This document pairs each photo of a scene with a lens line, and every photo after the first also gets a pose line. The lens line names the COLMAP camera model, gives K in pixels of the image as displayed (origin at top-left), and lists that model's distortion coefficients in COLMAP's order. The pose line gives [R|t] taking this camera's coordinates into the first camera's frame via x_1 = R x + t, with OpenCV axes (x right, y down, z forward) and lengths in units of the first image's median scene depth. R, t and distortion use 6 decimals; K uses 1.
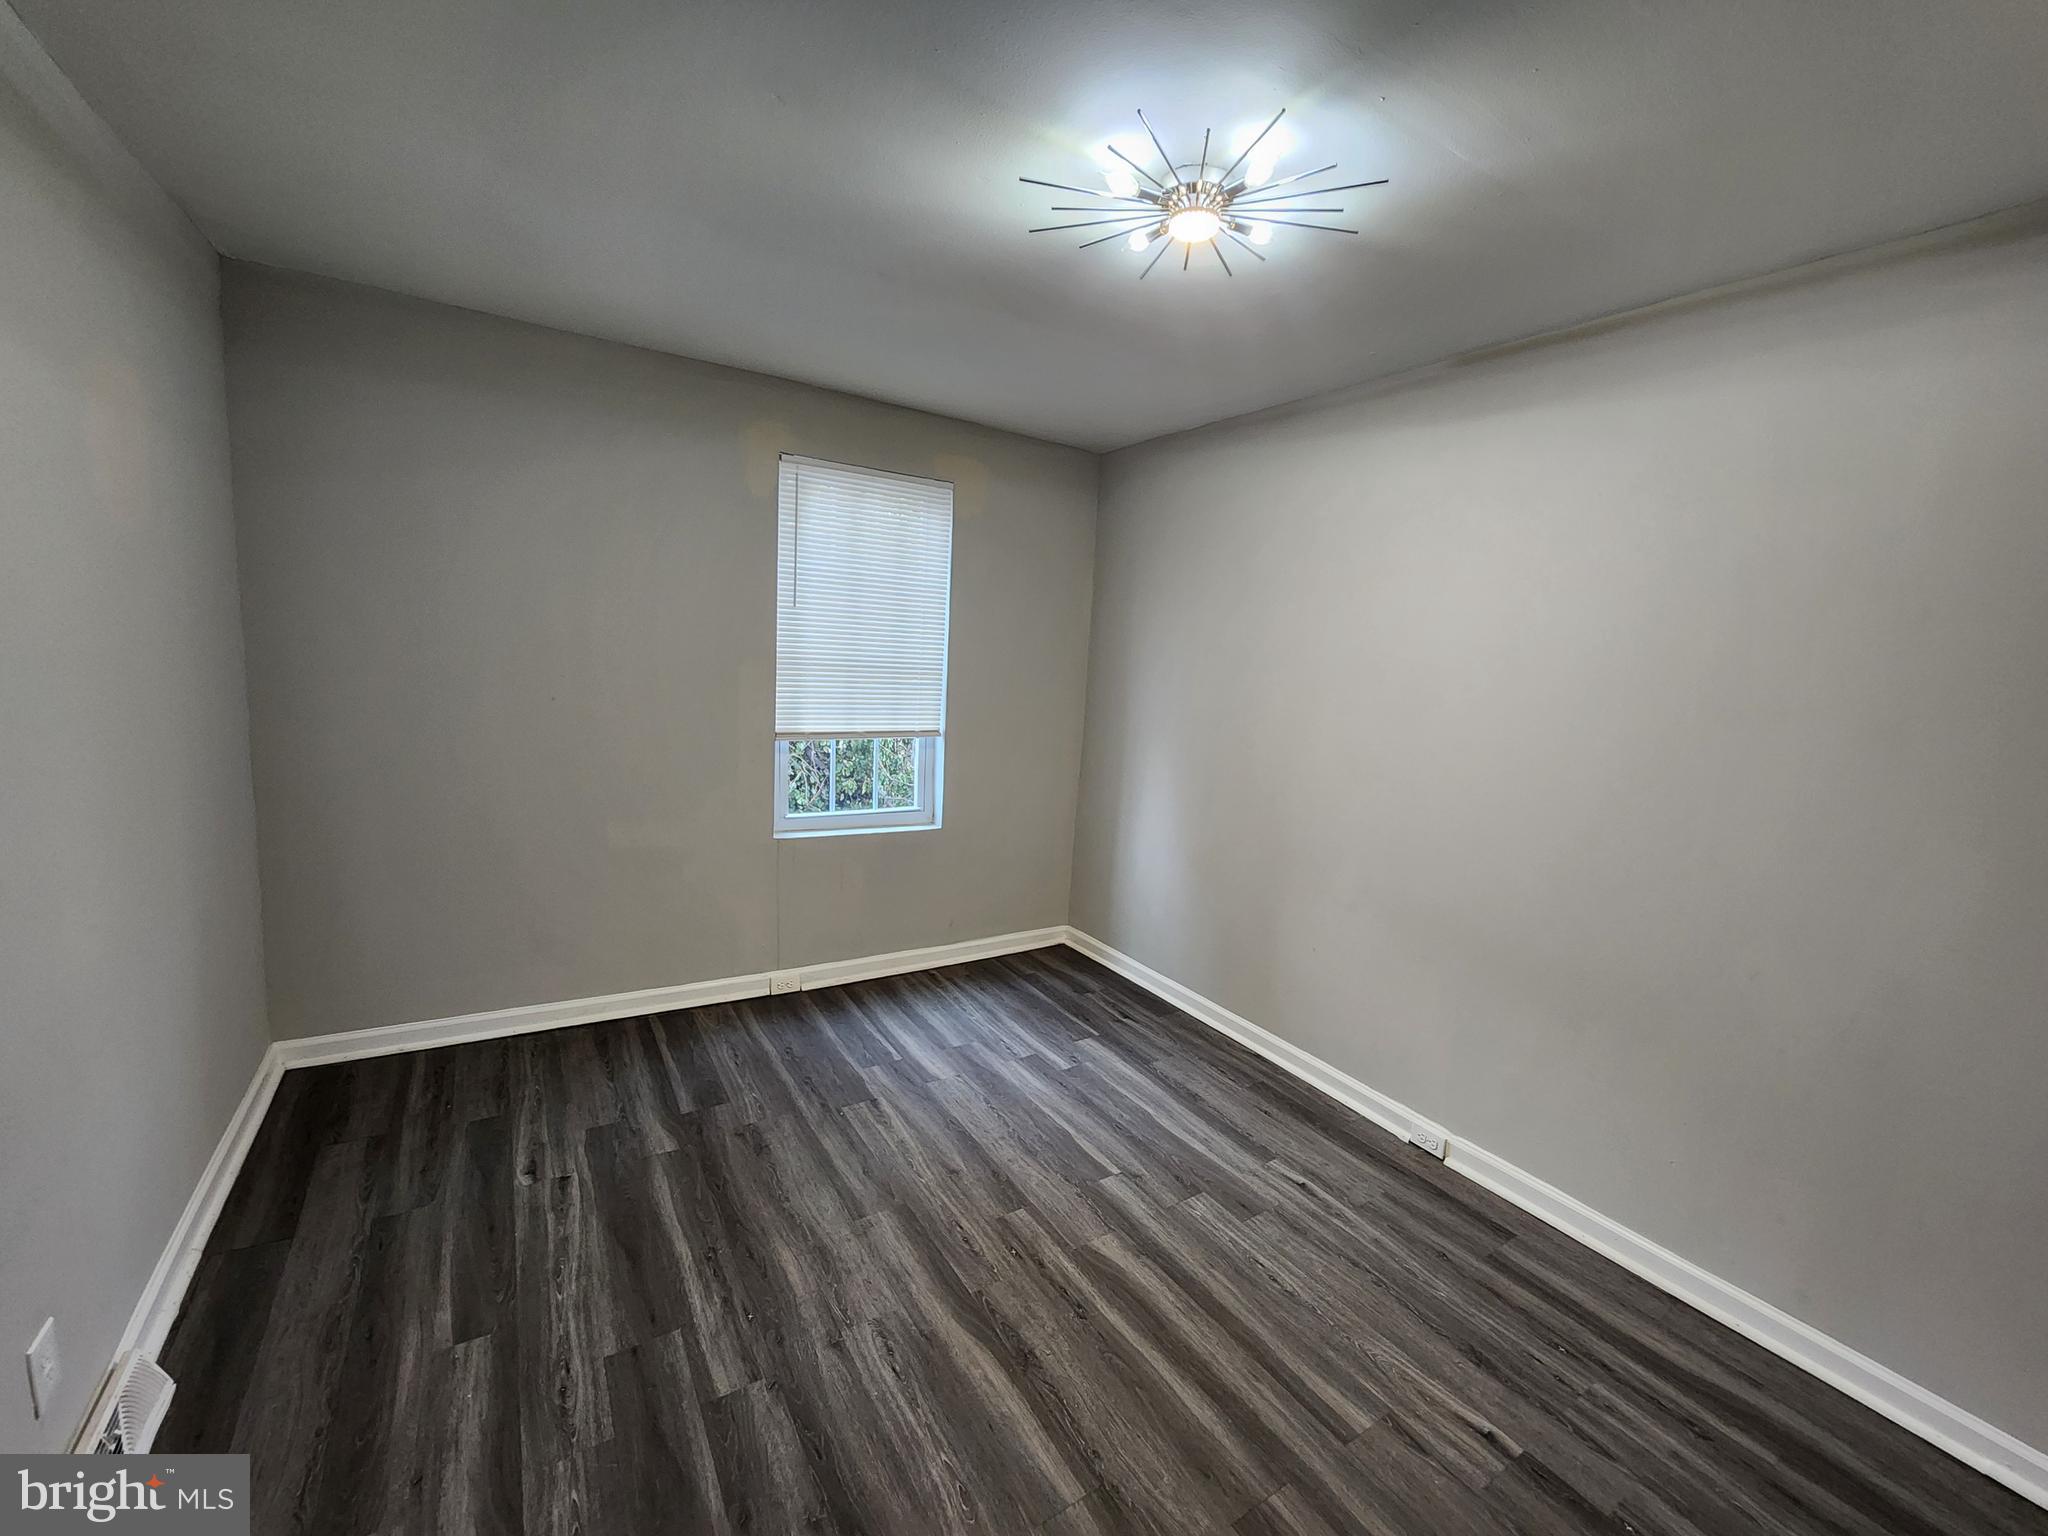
lens RADIAL K [[839.6, 0, 1045.6], [0, 839.6, 770.6], [0, 0, 1]] dist [0.003826, 0.001178]
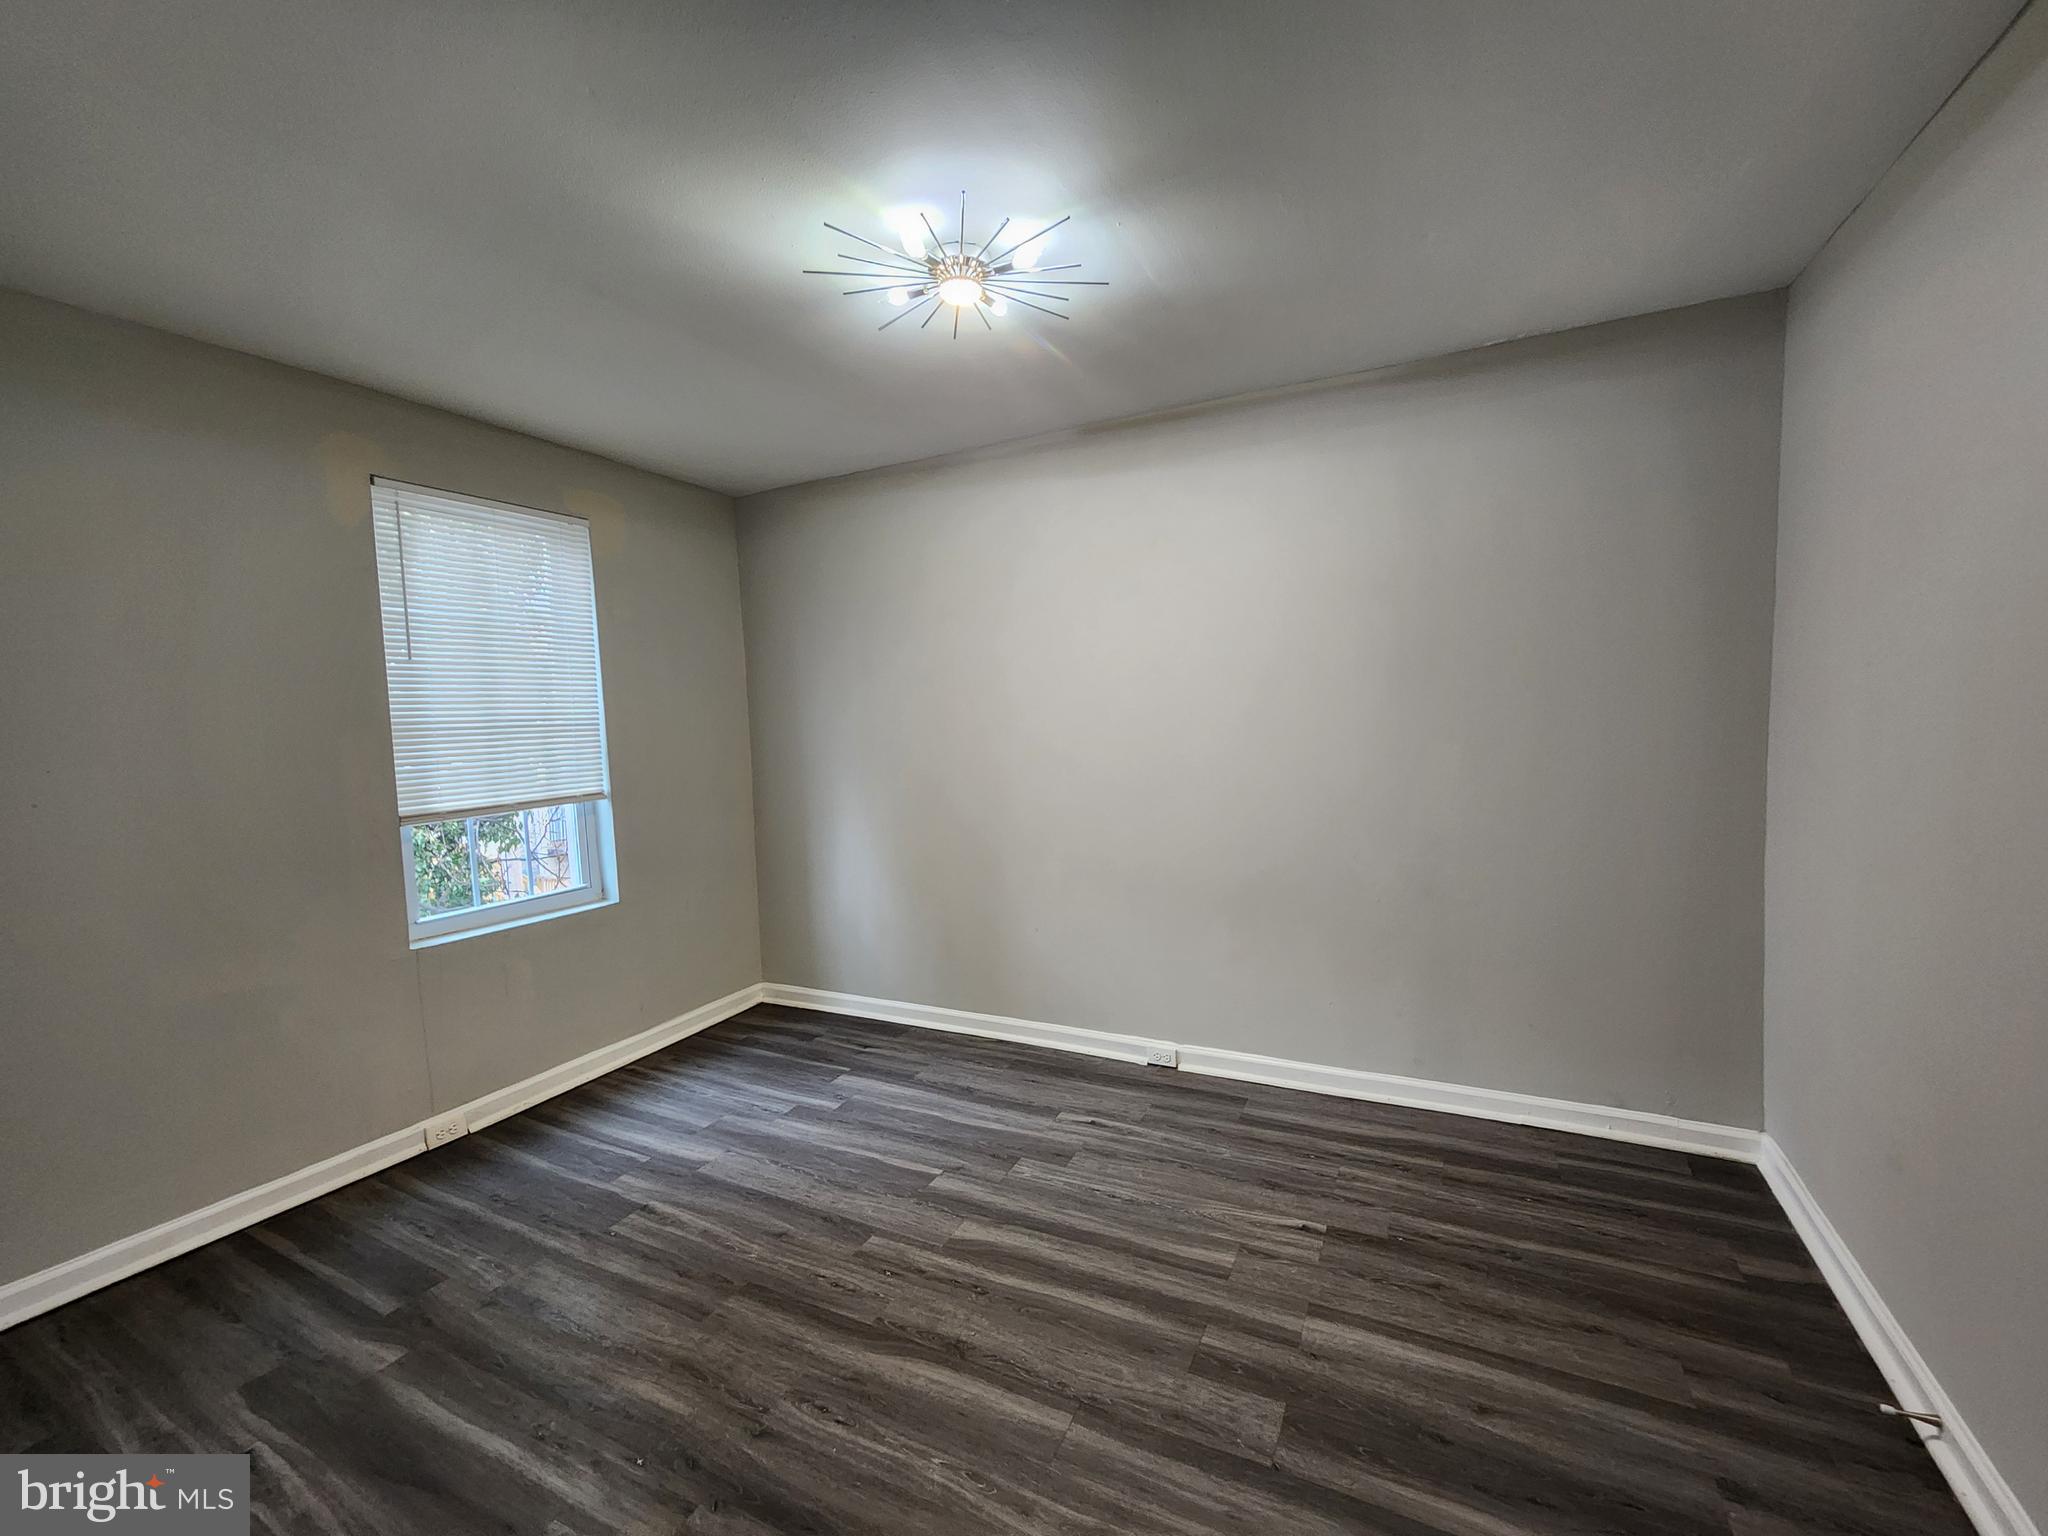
lens RADIAL K [[839.6, 0, 1039.2], [0, 839.6, 766.0], [0, 0, 1]] dist [0.003826, 0.001178]
pose [[0.854832, -0.120969, 0.504607, -0.331080], [0.159480, 0.986628, -0.033644, 0.052674], [-0.493790, 0.109235, 0.862693, 0.001804]]
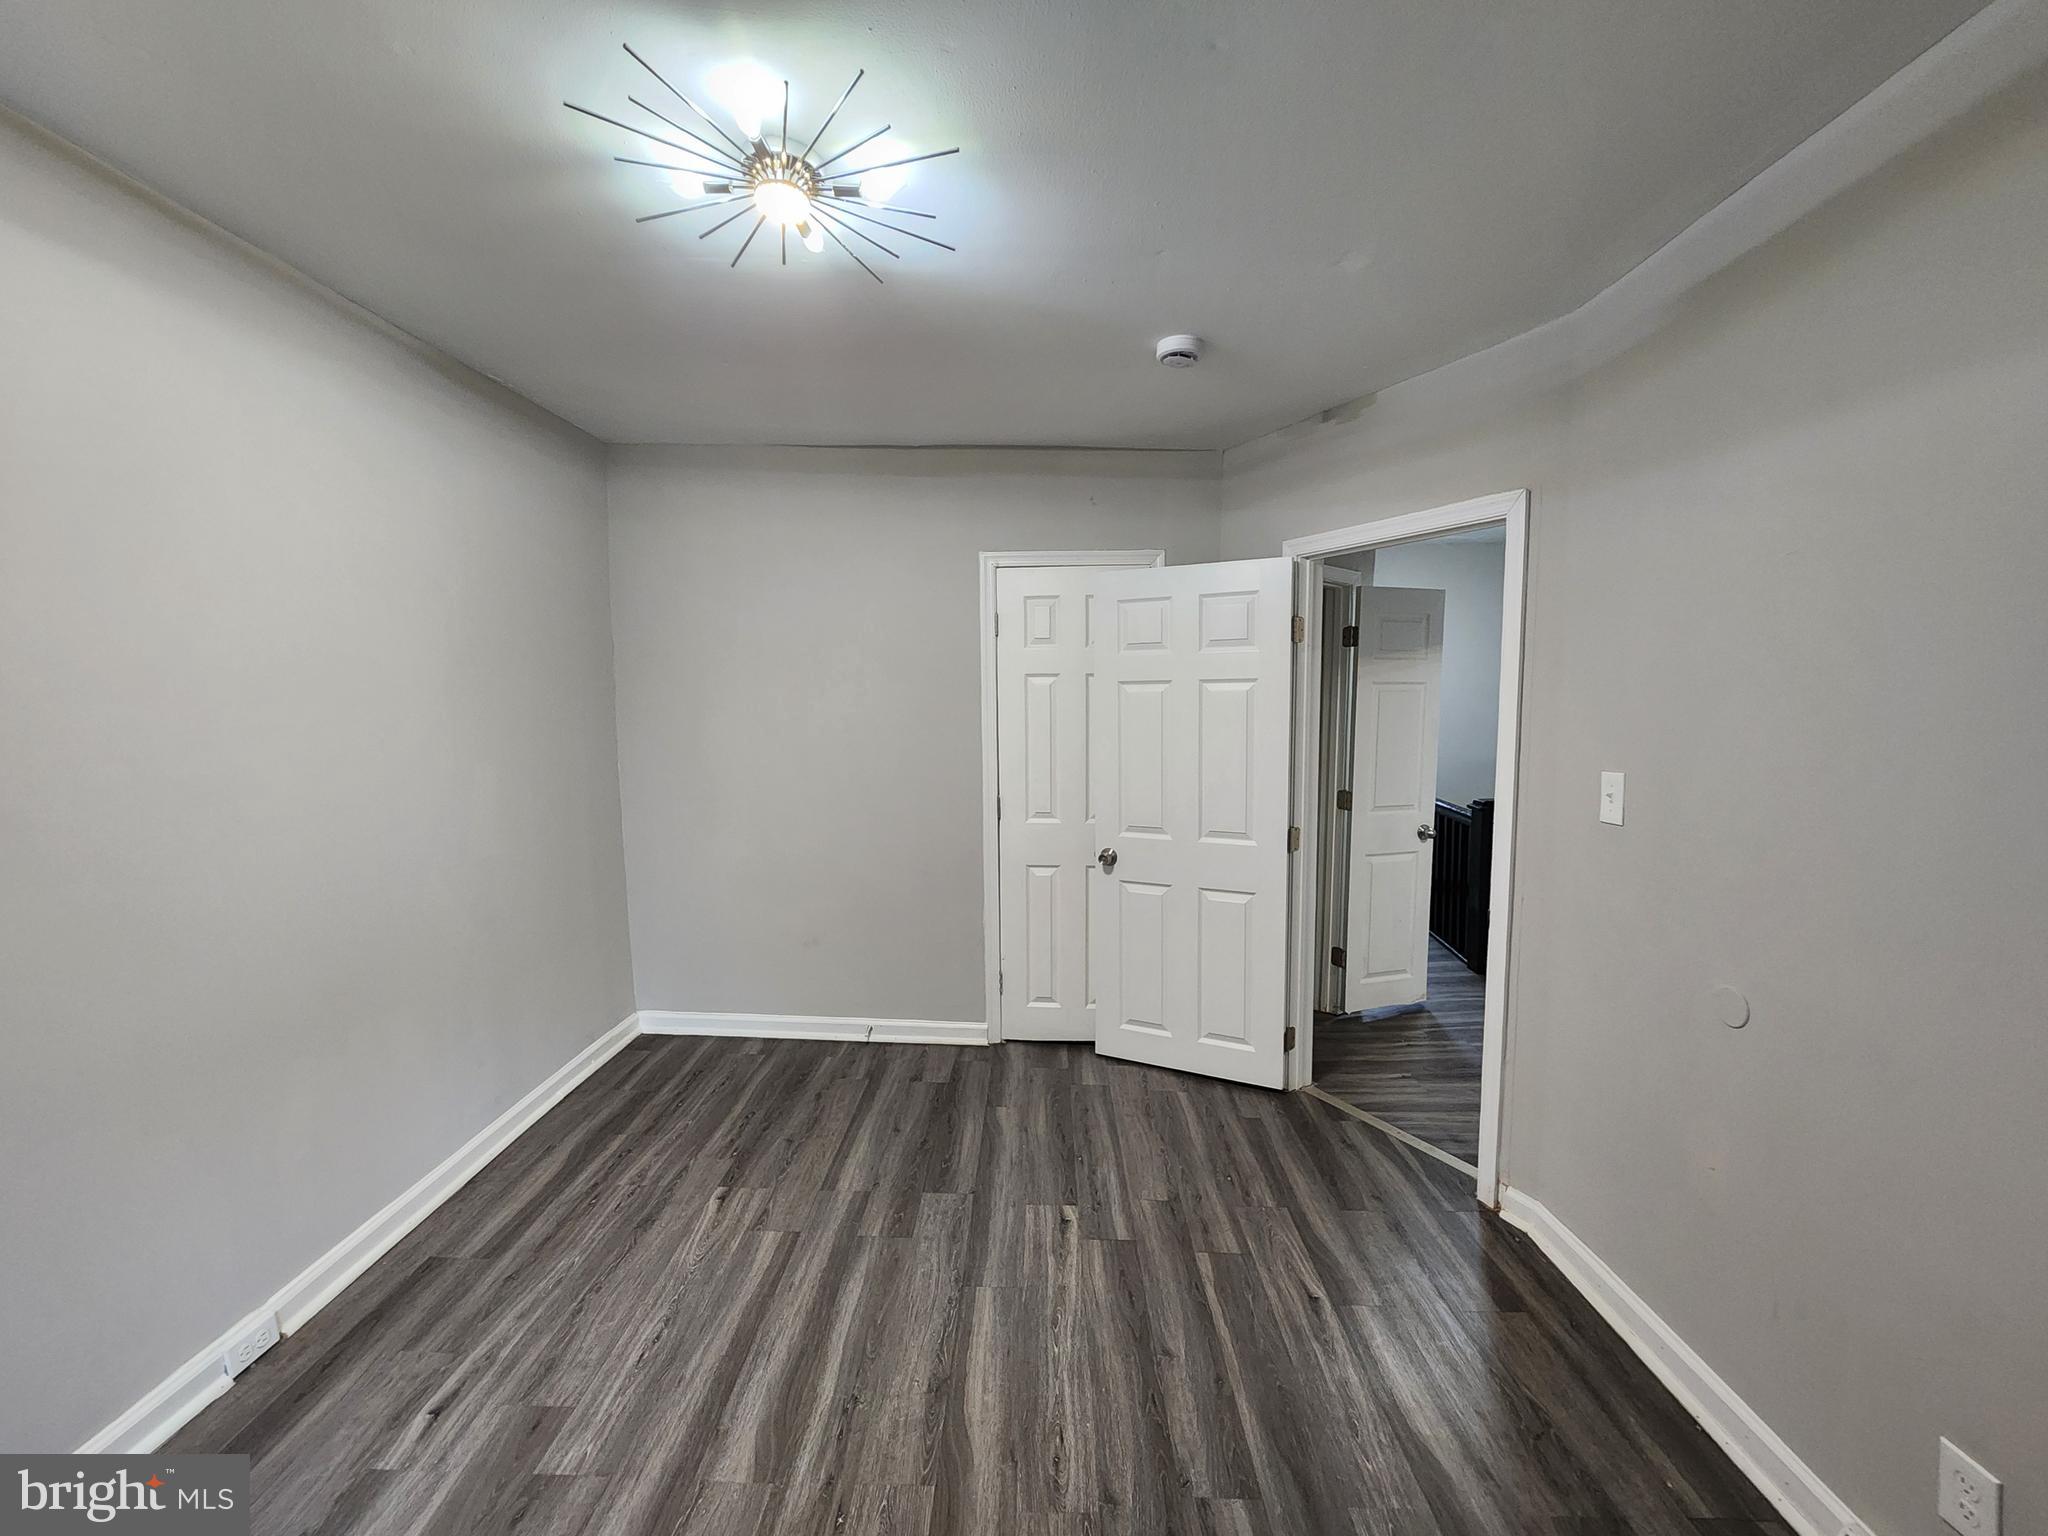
lens RADIAL K [[839.6, 0, 1026.6], [0, 839.6, 764.0], [0, 0, 1]] dist [0.003826, 0.001178]
pose [[-0.827963, -0.105613, 0.550747, -0.516270], [0.034595, 0.970615, 0.238136, -0.211289], [-0.559714, 0.216221, -0.799980, 1.422782]]
